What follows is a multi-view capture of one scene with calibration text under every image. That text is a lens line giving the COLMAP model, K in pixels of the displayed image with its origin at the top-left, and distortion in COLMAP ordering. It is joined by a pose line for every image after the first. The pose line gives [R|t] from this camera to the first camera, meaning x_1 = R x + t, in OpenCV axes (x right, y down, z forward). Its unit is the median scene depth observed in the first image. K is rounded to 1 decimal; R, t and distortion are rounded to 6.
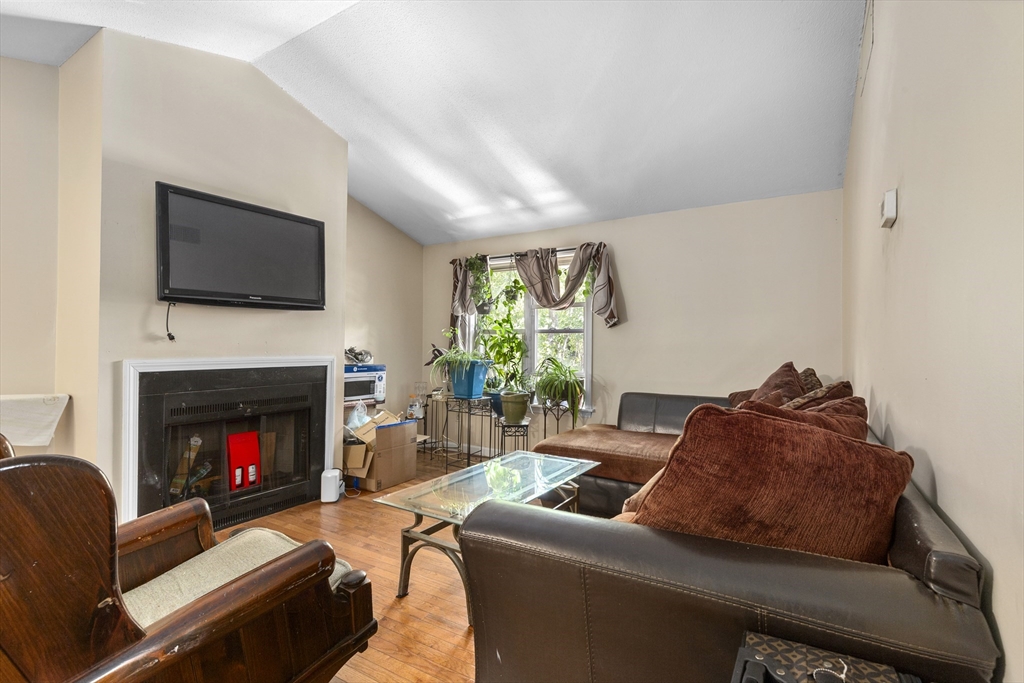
lens RADIAL K [[466.2, 0, 509.9], [0, 466.2, 342.4], [0, 0, 1]] dist [0.008497, -0.000008]
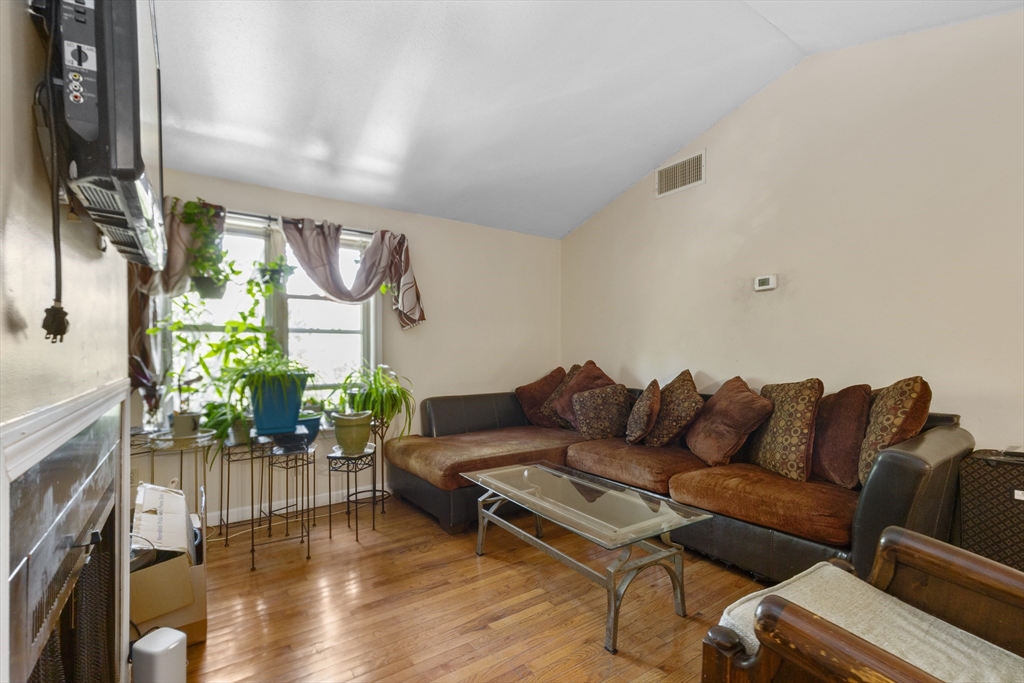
lens RADIAL K [[466.2, 0, 510.5], [0, 466.2, 354.7], [0, 0, 1]] dist [0.008497, -0.000008]
pose [[0.402523, -0.013391, 0.915312, -0.511013], [-0.006257, 0.999829, 0.017379, -0.000569], [-0.915388, -0.012722, 0.402371, 0.419556]]
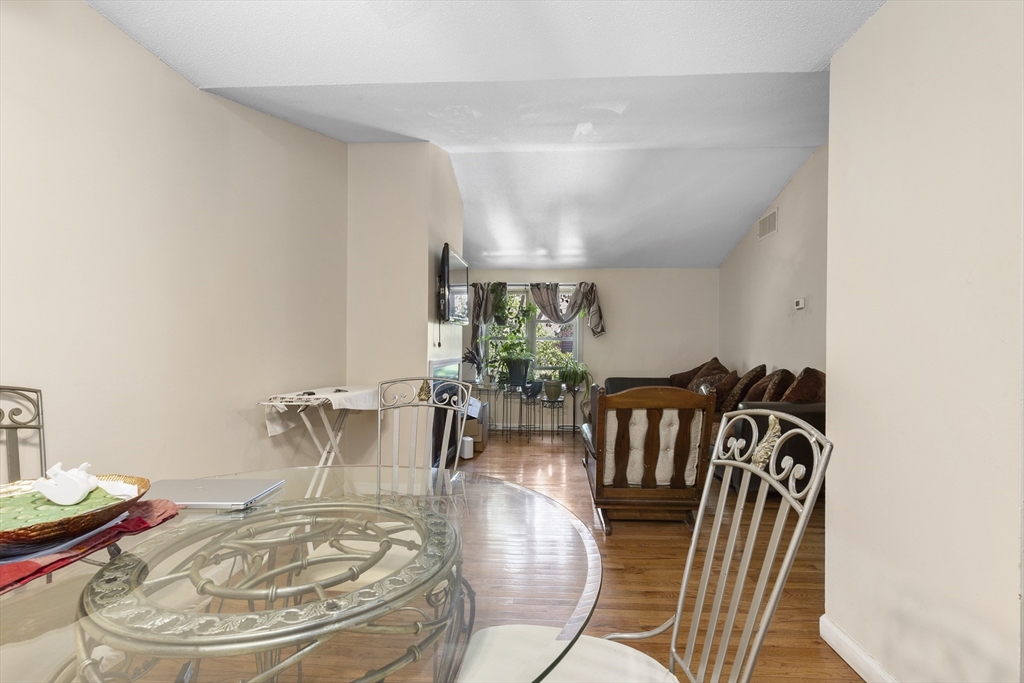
lens RADIAL K [[466.2, 0, 514.0], [0, 466.2, 347.0], [0, 0, 1]] dist [0.008497, -0.000008]
pose [[0.886129, -0.001402, 0.463436, -0.720568], [-0.004283, 0.999928, 0.011215, -0.014755], [-0.463418, -0.011923, 0.886059, -0.253757]]
